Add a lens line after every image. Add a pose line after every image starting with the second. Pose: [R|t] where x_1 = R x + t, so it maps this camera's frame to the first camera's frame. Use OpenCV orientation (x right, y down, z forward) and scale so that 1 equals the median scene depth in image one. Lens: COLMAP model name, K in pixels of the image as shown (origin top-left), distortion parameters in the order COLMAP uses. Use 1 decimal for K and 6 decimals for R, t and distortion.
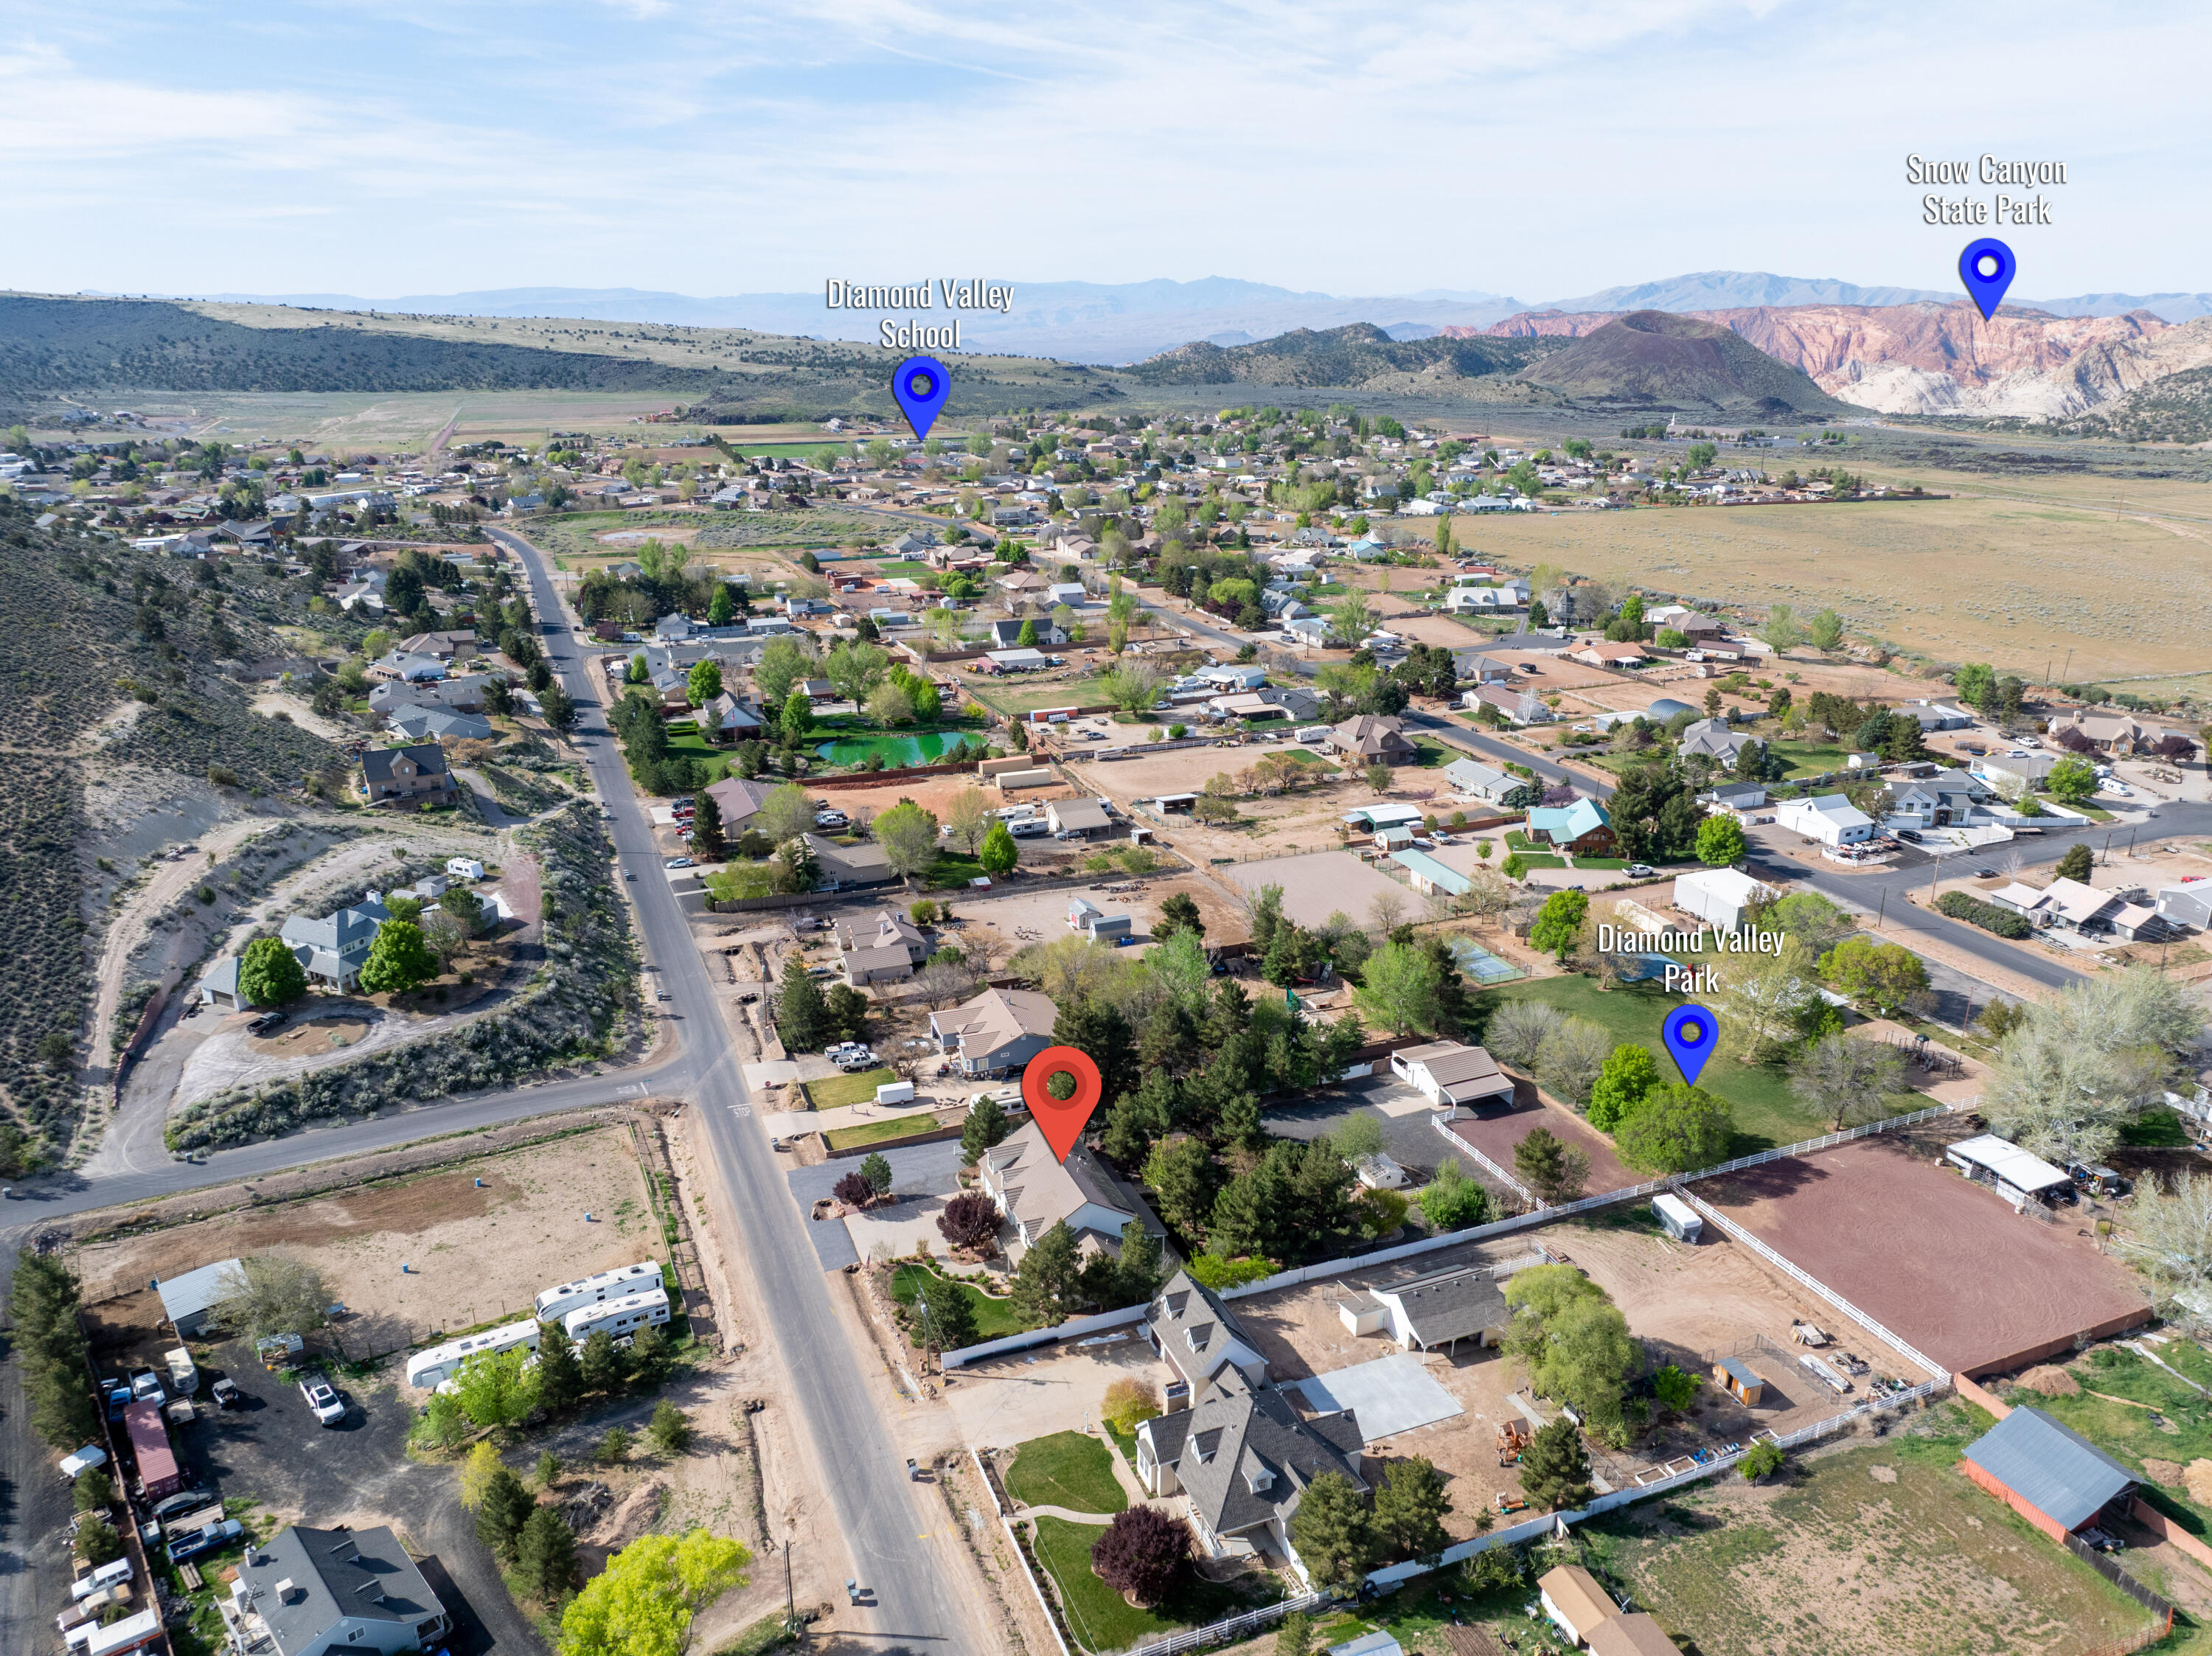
lens RADIAL K [[1551.0, 0, 1106.0], [0, 1551.0, 828.0], [0, 0, 1]] dist [-0.039861, 0.012115]
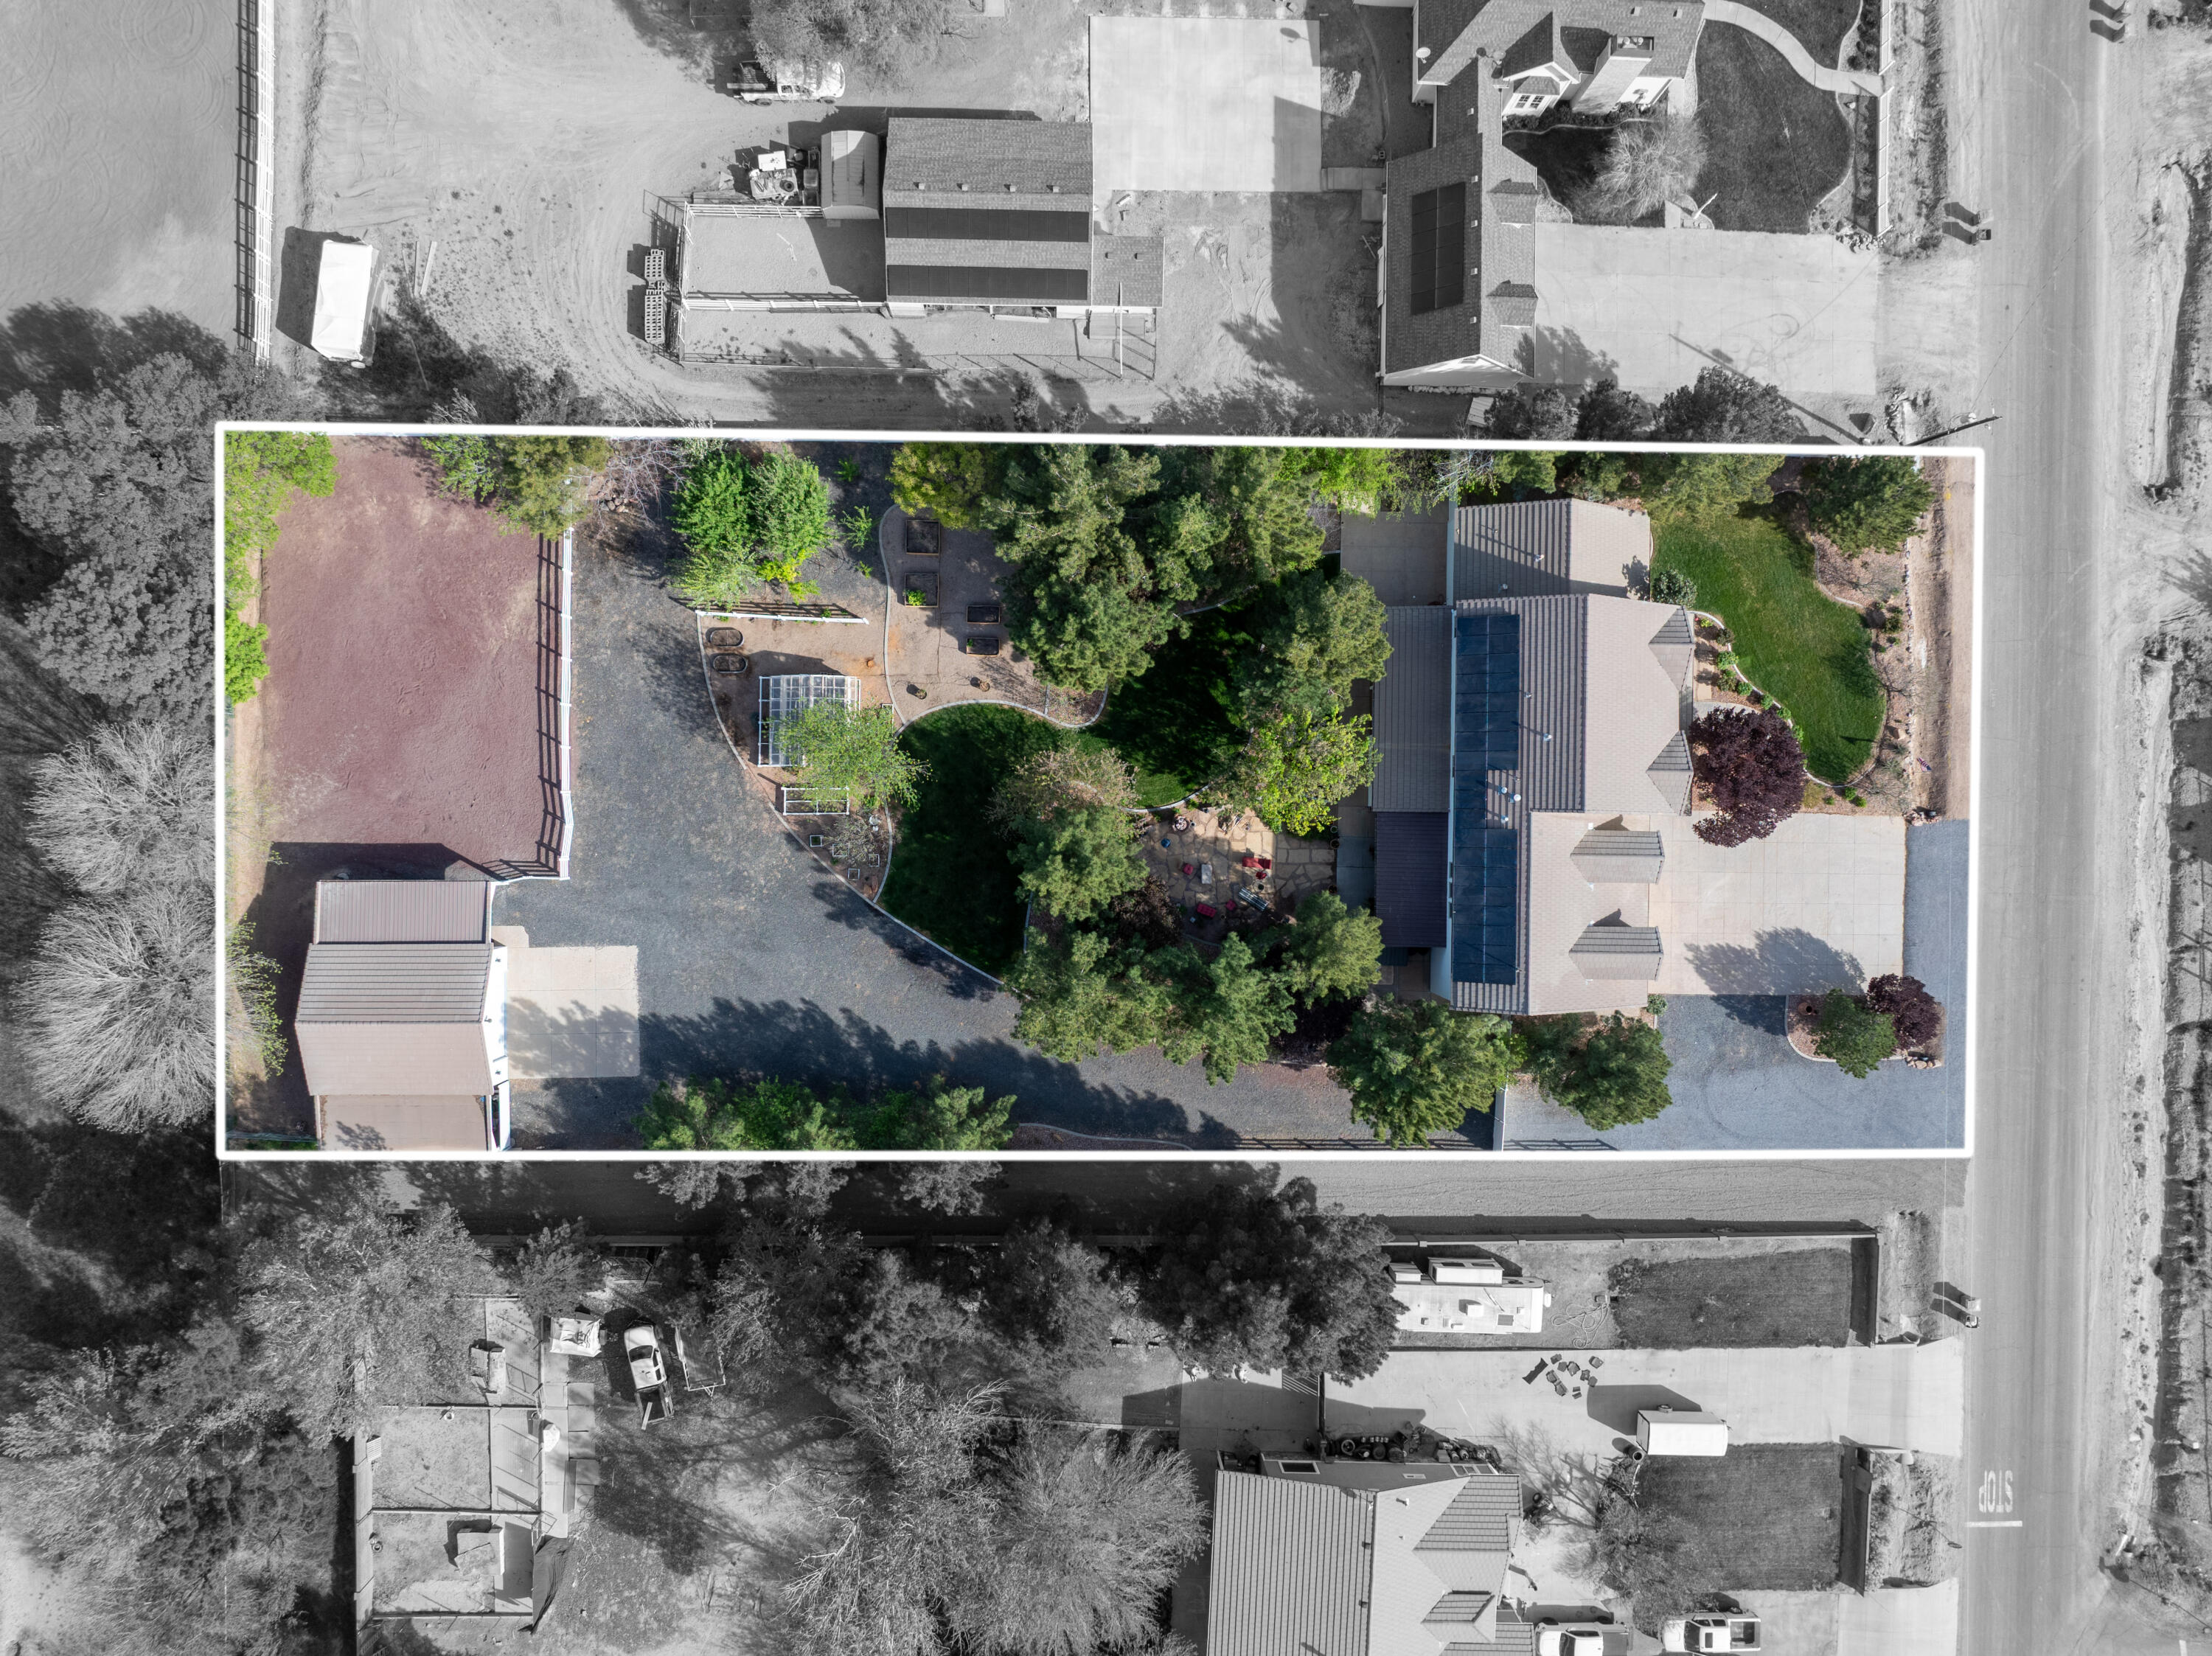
lens RADIAL K [[1551.0, 0, 1106.0], [0, 1551.0, 828.0], [0, 0, 1]] dist [-0.039861, 0.012115]
pose [[-0.920553, -0.388597, -0.039678, 0.065662], [0.085029, -0.298489, 0.950618, -0.139234], [-0.381251, 0.871720, 0.307817, 0.547151]]
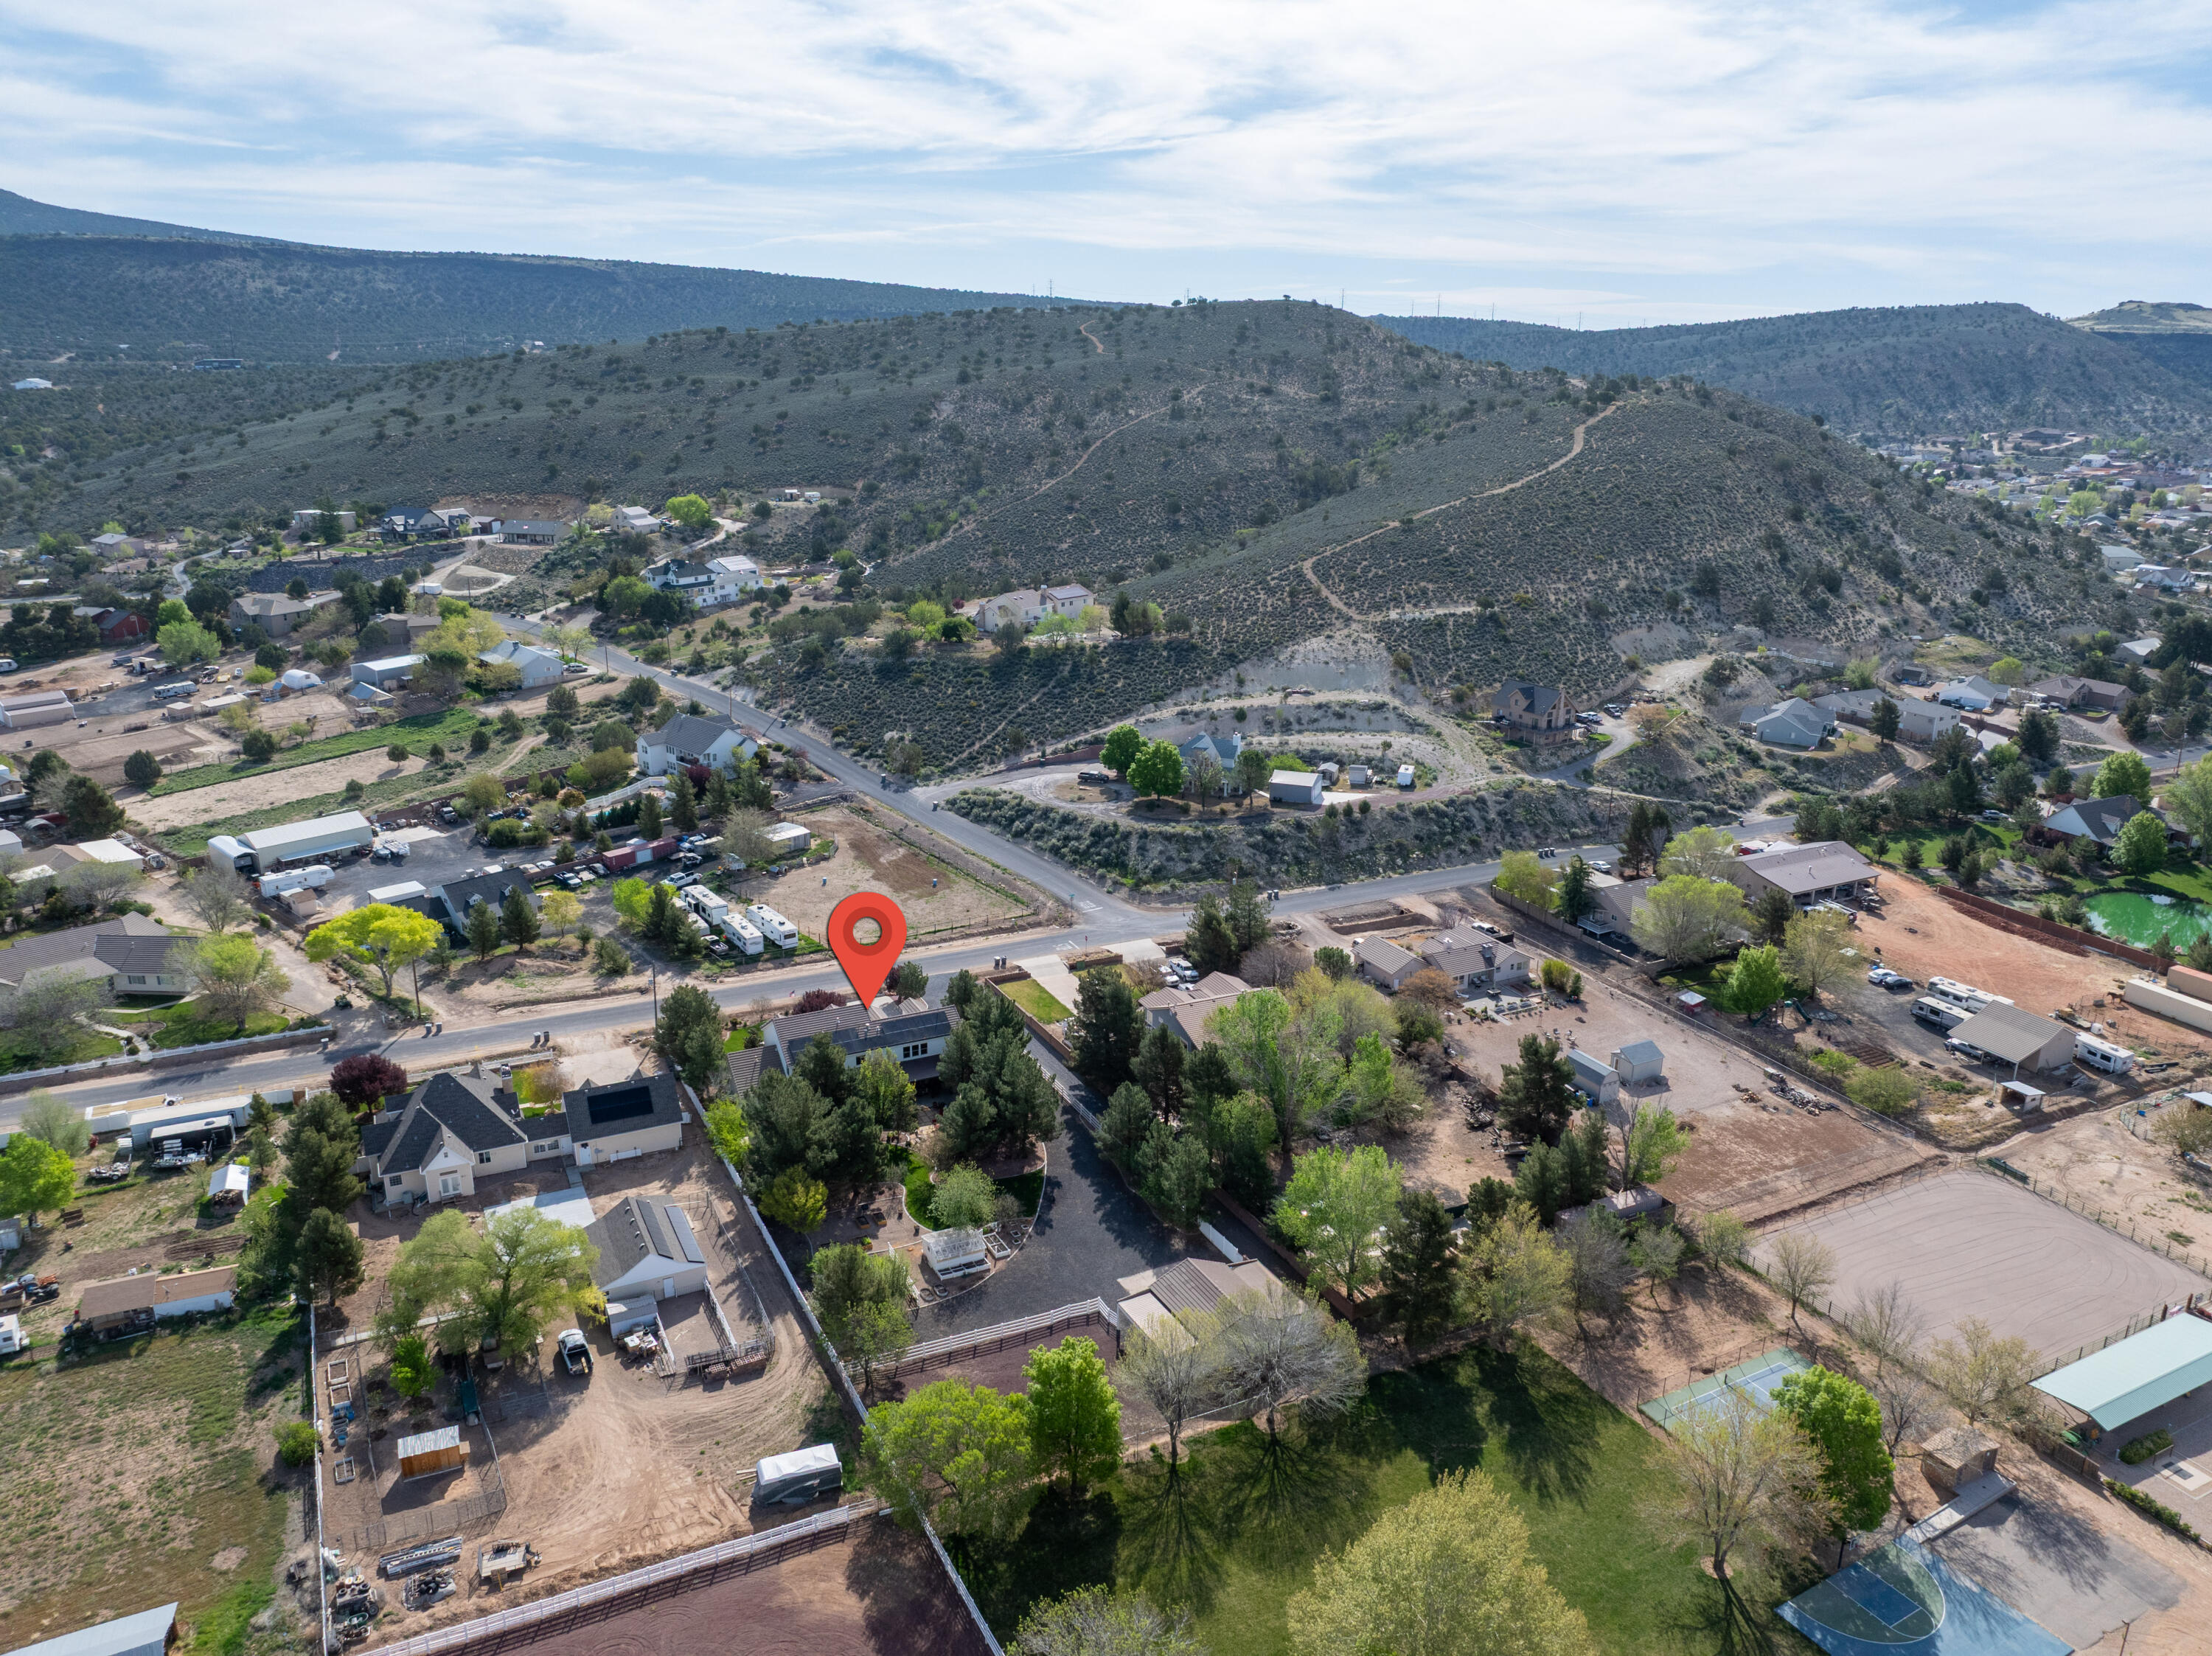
lens RADIAL K [[1551.0, 0, 1106.0], [0, 1551.0, 828.0], [0, 0, 1]] dist [-0.039861, 0.012115]
pose [[0.077981, 0.289537, -0.953985, 0.565315], [-0.326619, 0.911508, 0.249947, -0.129922], [0.941934, 0.292098, 0.165649, 0.563140]]
